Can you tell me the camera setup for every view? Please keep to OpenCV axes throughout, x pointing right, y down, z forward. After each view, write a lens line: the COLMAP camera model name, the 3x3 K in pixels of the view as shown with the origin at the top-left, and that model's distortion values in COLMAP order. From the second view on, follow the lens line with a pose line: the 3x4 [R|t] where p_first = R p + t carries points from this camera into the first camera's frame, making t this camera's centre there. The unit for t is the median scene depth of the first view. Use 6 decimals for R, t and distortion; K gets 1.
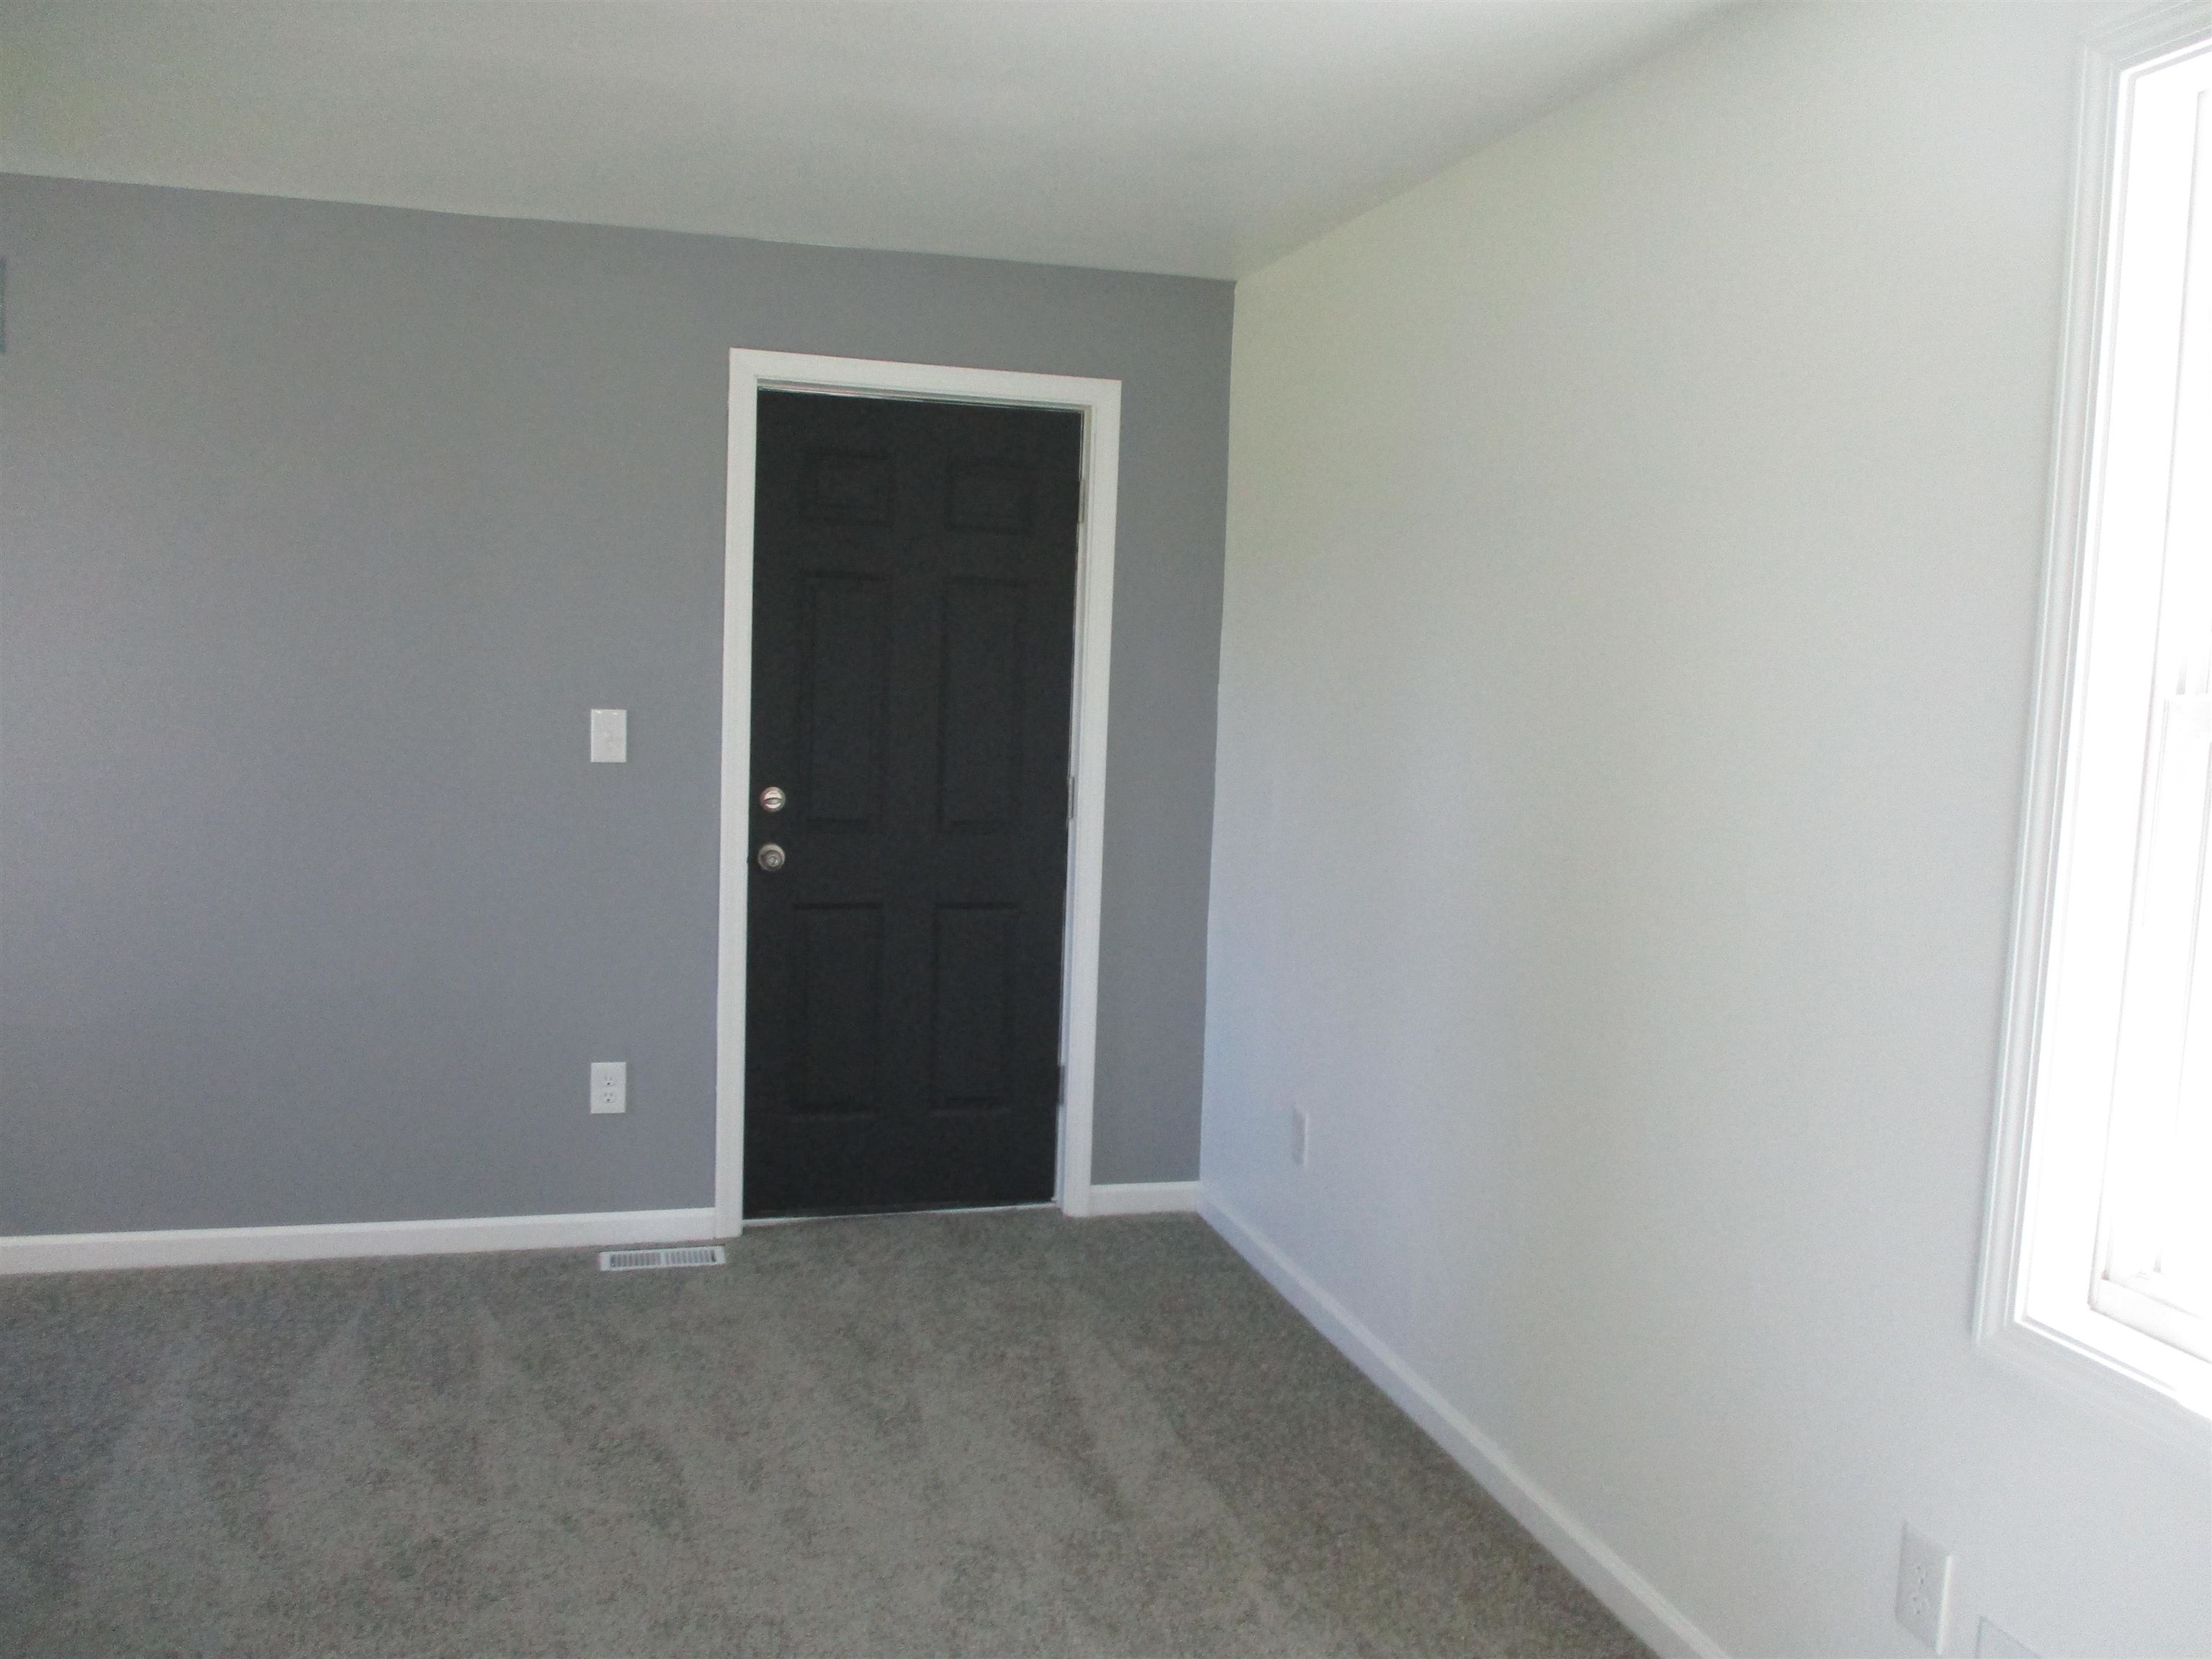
lens RADIAL K [[1835.3, 0, 1106.0], [0, 1835.3, 829.5], [0, 0, 1]] dist [-0.029223, 0.001339]
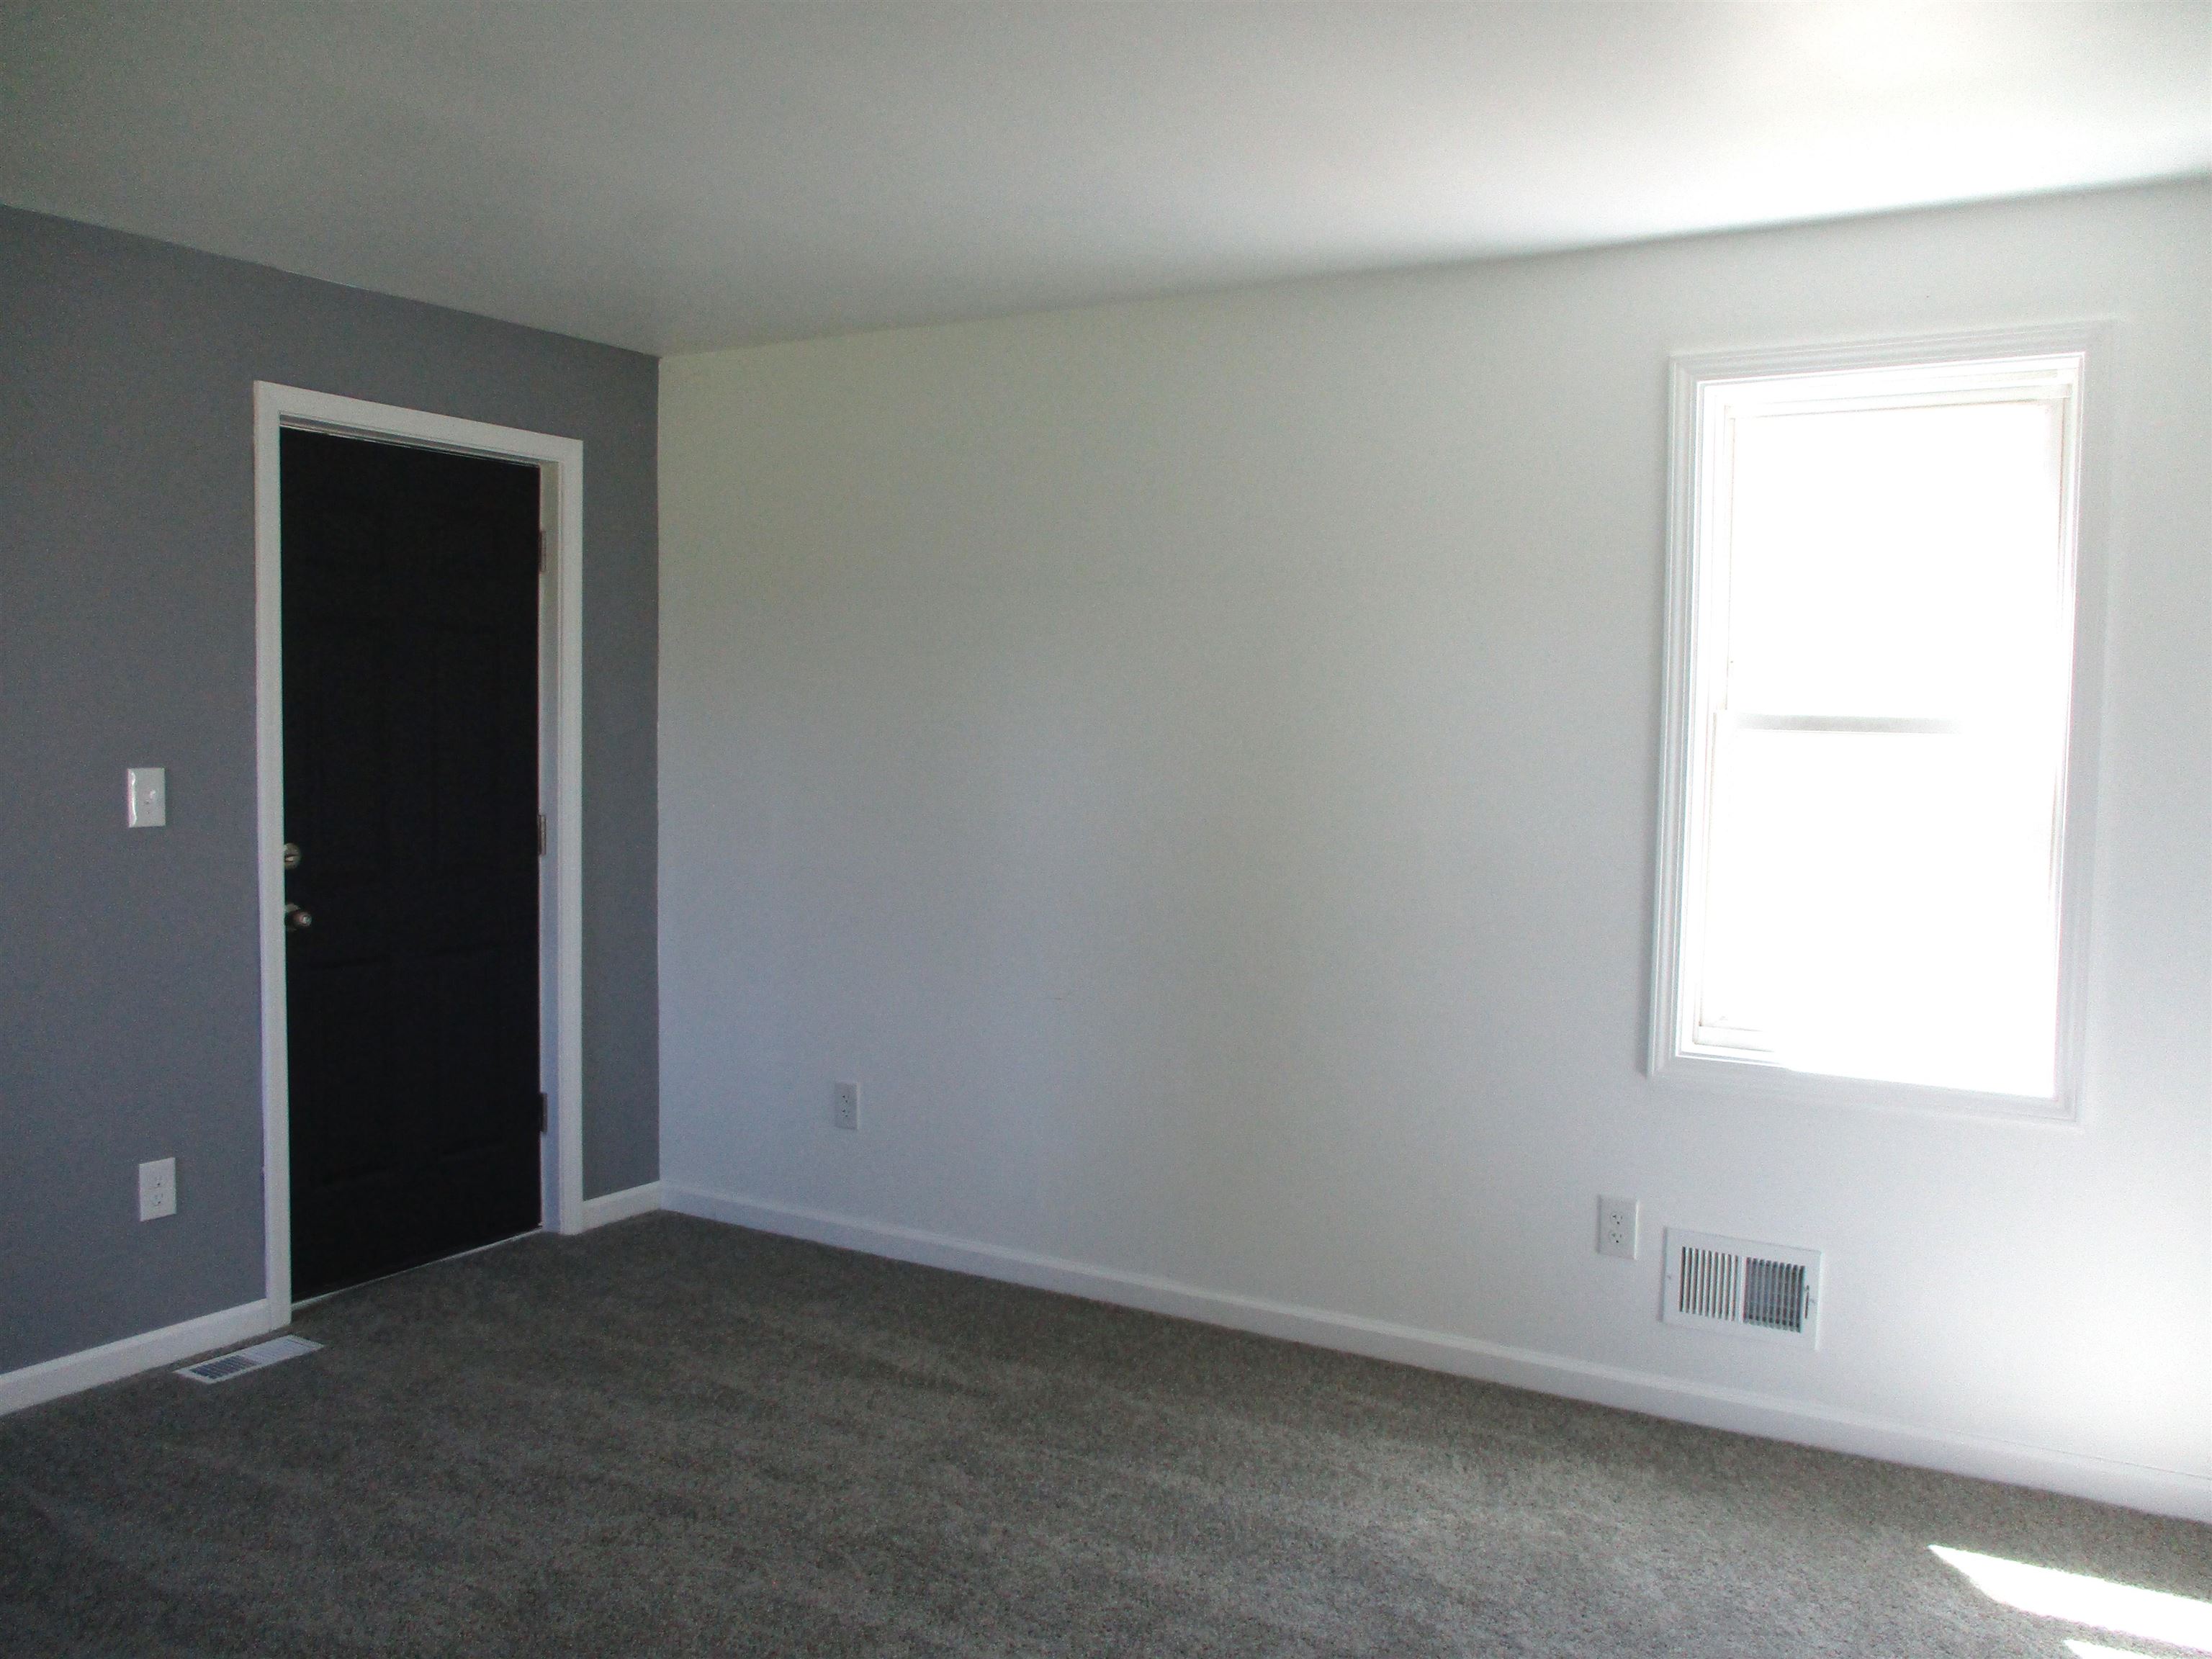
lens RADIAL K [[1835.3, 0, 1106.0], [0, 1835.3, 829.5], [0, 0, 1]] dist [-0.029223, 0.001339]
pose [[0.730888, -0.069352, 0.678964, -0.531336], [0.079070, 0.996729, 0.016693, -0.013265], [-0.677901, 0.041485, 0.733981, 0.020575]]
